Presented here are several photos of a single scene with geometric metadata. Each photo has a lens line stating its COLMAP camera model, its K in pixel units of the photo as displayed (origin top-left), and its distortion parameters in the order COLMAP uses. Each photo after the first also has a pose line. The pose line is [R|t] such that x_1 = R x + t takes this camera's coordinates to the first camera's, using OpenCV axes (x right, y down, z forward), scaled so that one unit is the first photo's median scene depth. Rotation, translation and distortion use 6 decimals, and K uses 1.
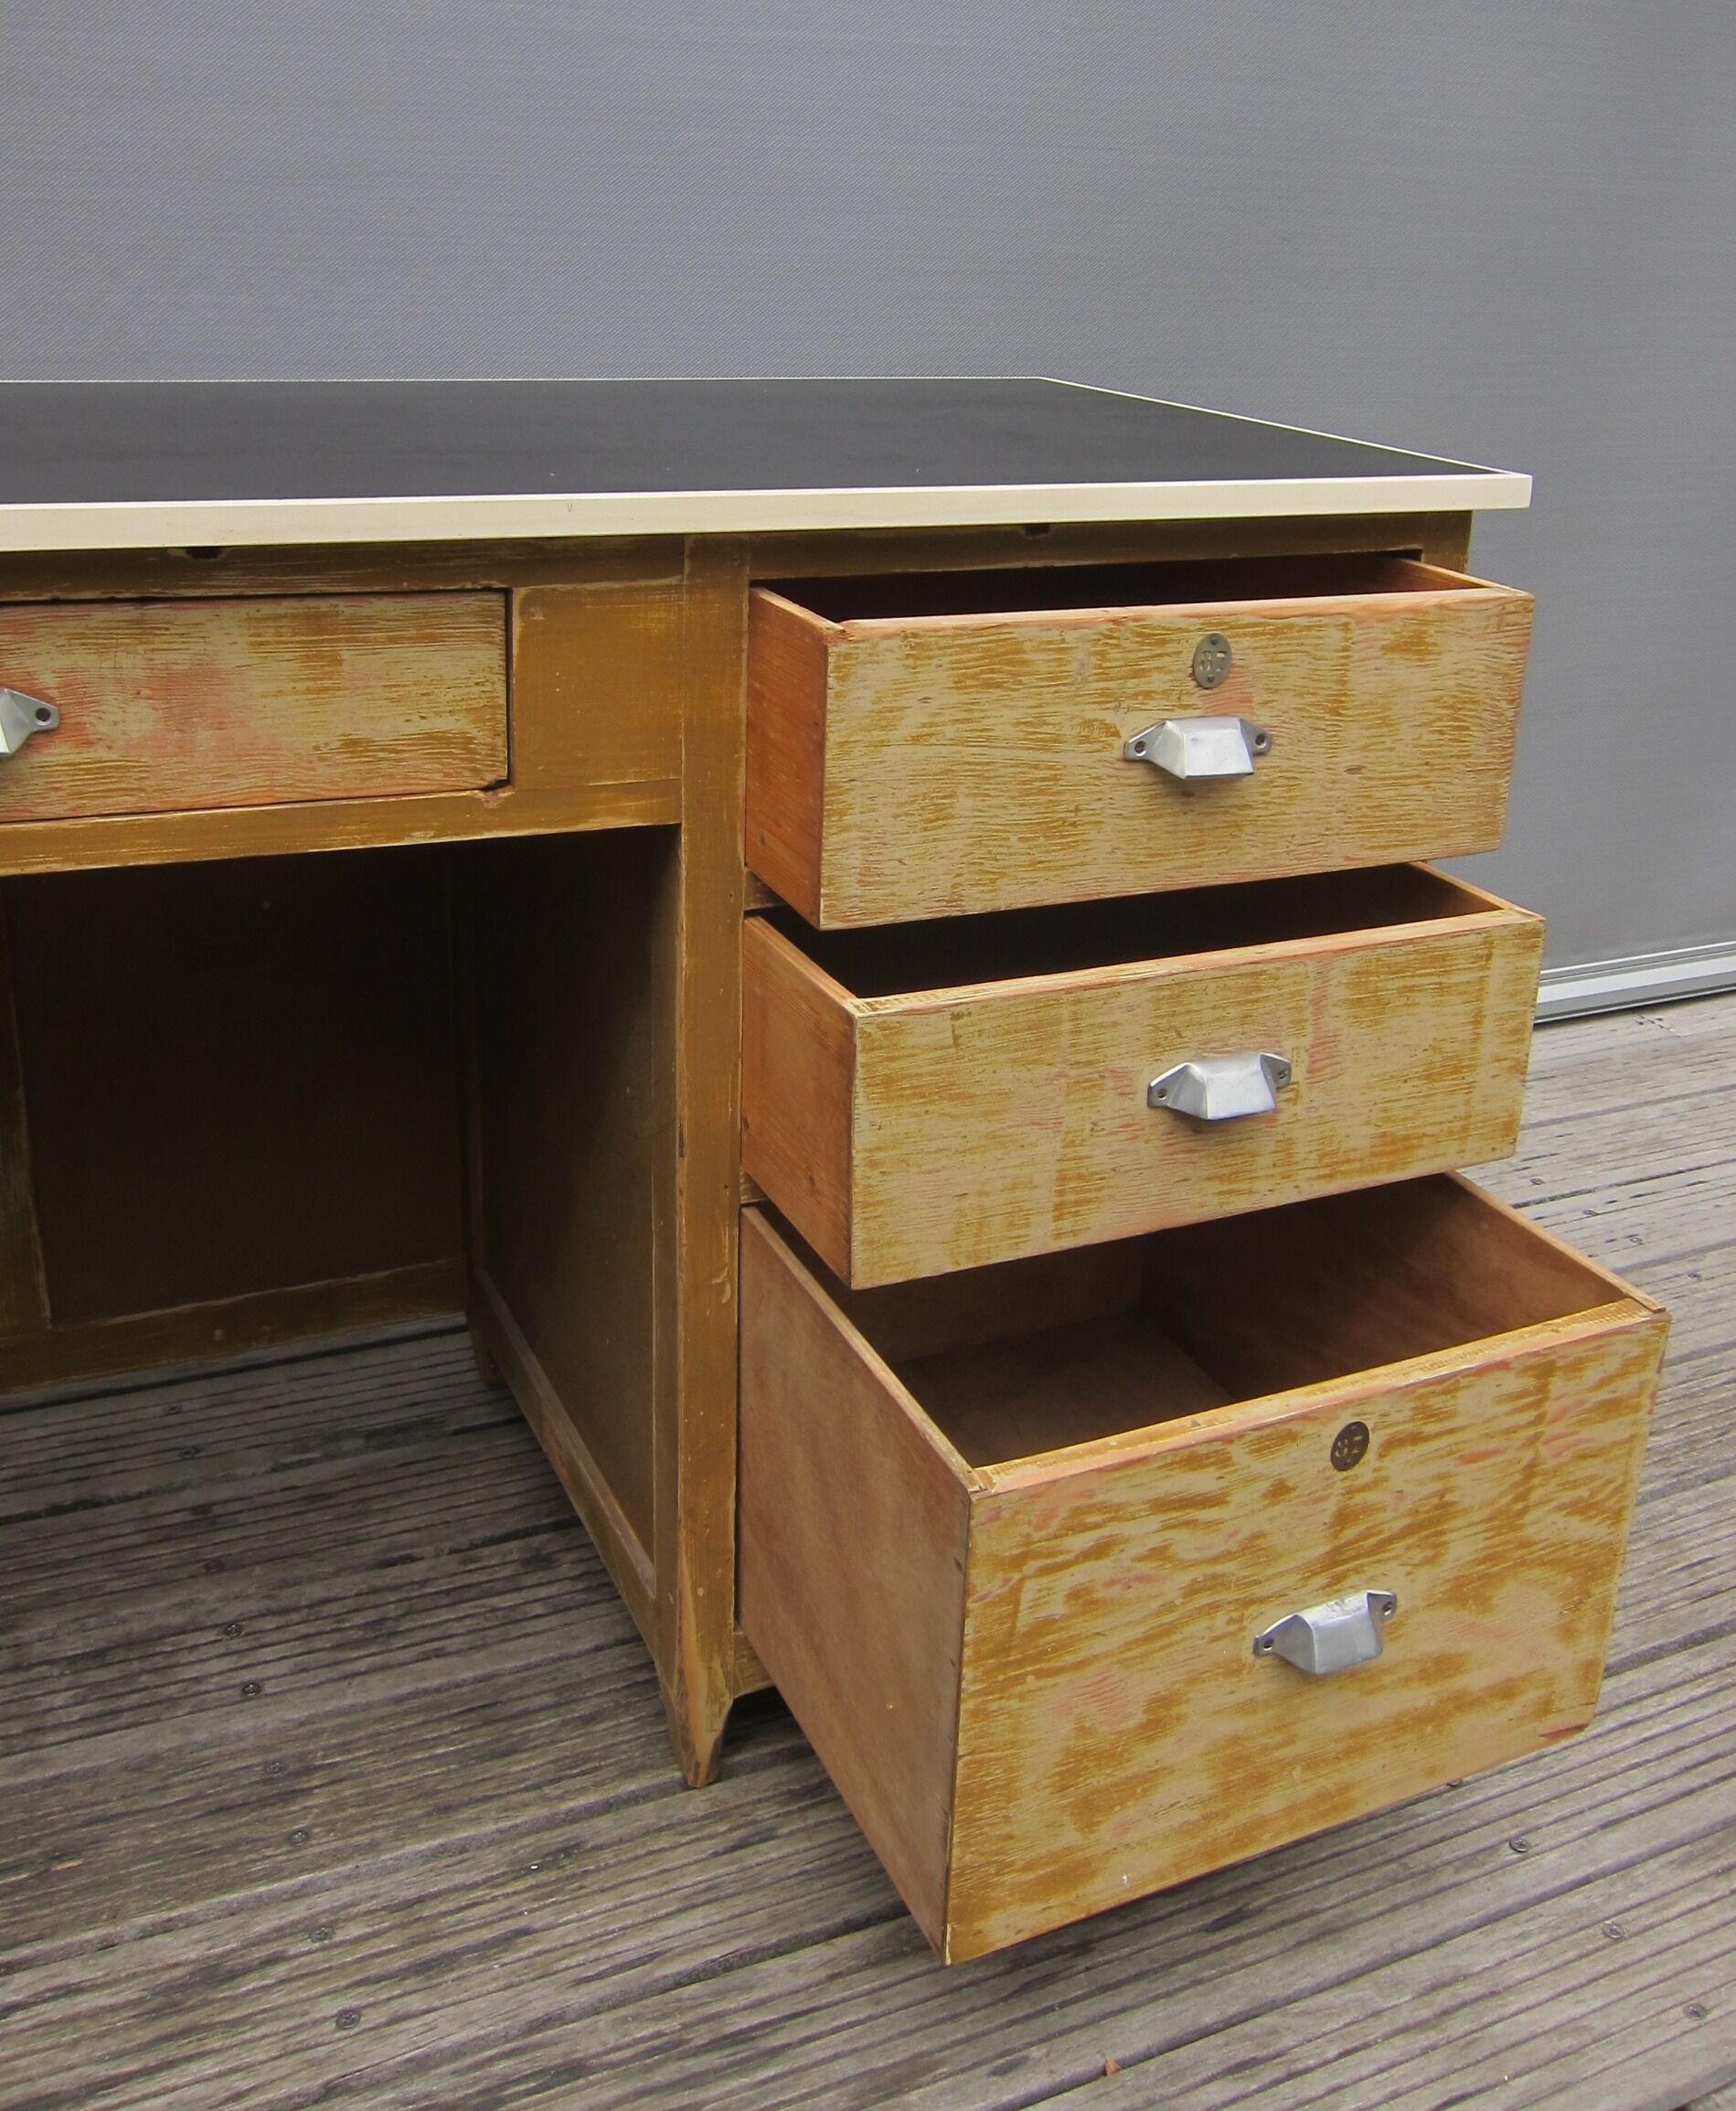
lens RADIAL K [[2083.2, 0, 878.4], [0, 2083.2, 942.9], [0, 0, 1]] dist [-0.121019, 0.045605]
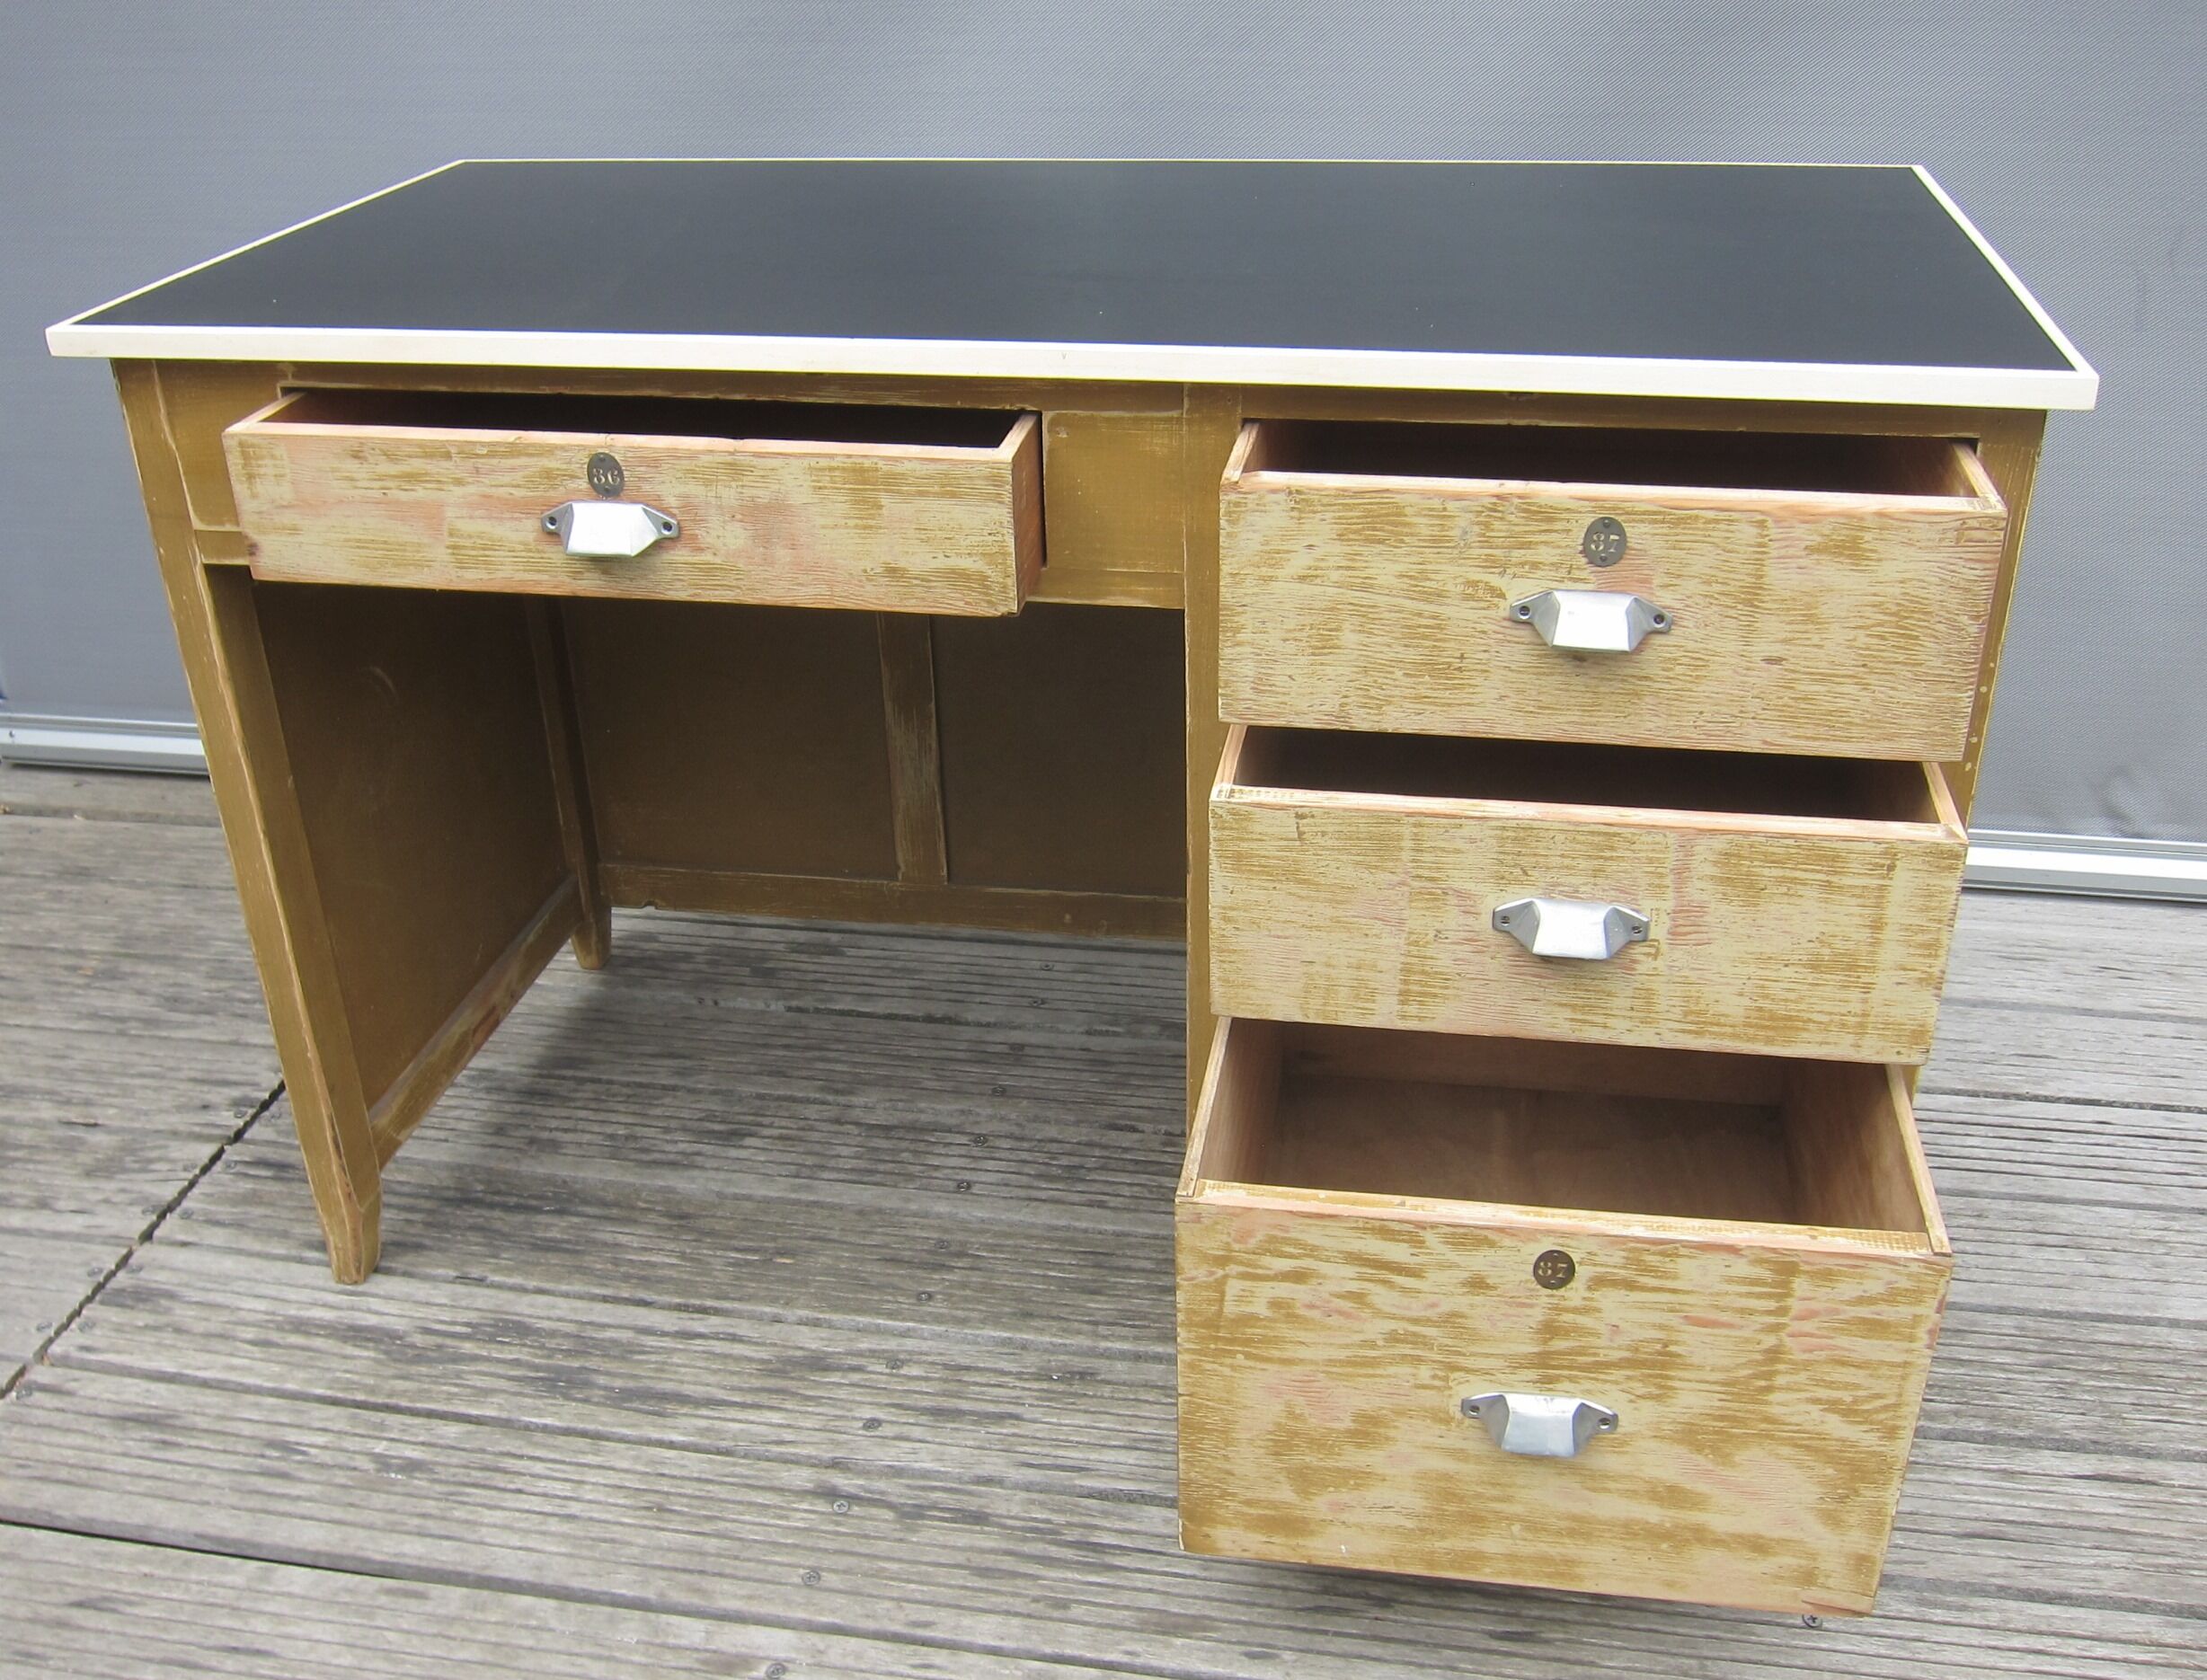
lens RADIAL K [[2022.5, 0, 1103.5], [0, 2022.5, 840.0], [0, 0, 1]] dist [-0.144484, 0.111353]
pose [[0.808583, 0.222566, -0.544663, 0.536066], [-0.137140, 0.971490, 0.193390, -0.147312], [0.572177, -0.081677, 0.816053, -0.001081]]
